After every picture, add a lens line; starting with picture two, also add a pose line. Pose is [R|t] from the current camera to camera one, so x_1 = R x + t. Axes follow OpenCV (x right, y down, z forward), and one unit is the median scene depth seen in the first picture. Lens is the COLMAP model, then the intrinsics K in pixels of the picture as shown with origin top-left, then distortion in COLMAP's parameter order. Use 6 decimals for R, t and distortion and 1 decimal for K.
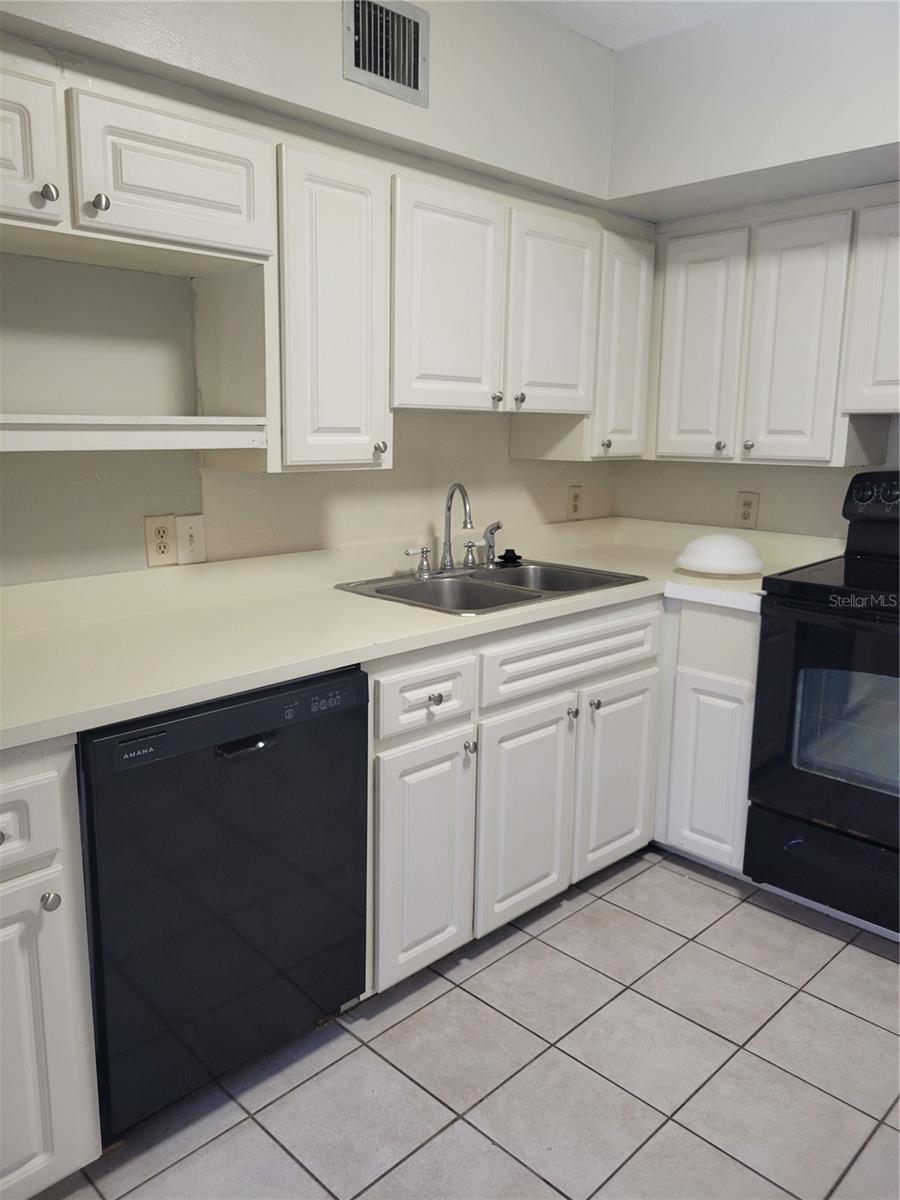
lens RADIAL K [[904.7, 0, 449.0], [0, 904.7, 590.3], [0, 0, 1]] dist [0.039901, -0.023257]
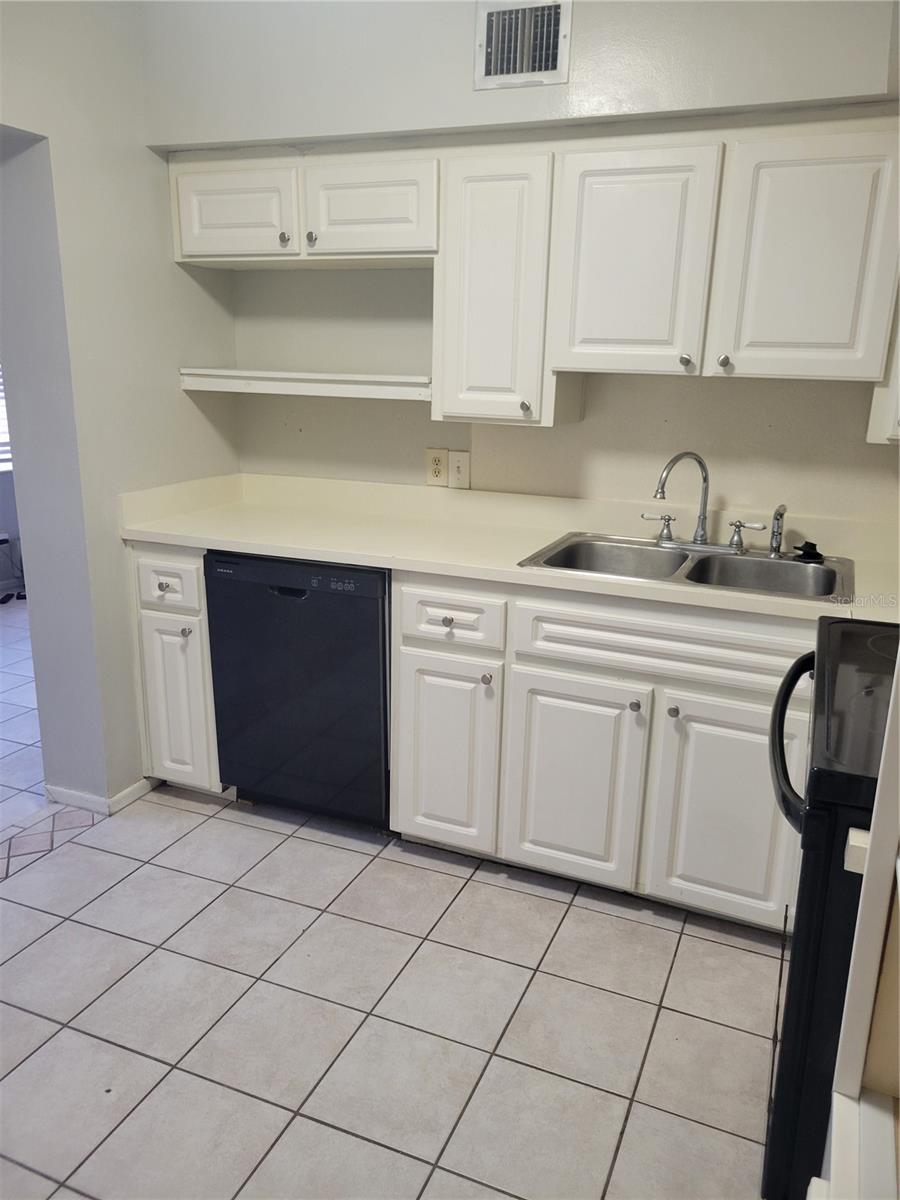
lens RADIAL K [[904.7, 0, 458.2], [0, 904.7, 599.7], [0, 0, 1]] dist [0.039901, -0.023257]
pose [[0.379482, 0.238854, -0.893836, 1.020229], [-0.190251, 0.965600, 0.177259, -0.116495], [0.905427, 0.102786, 0.411870, 0.516711]]
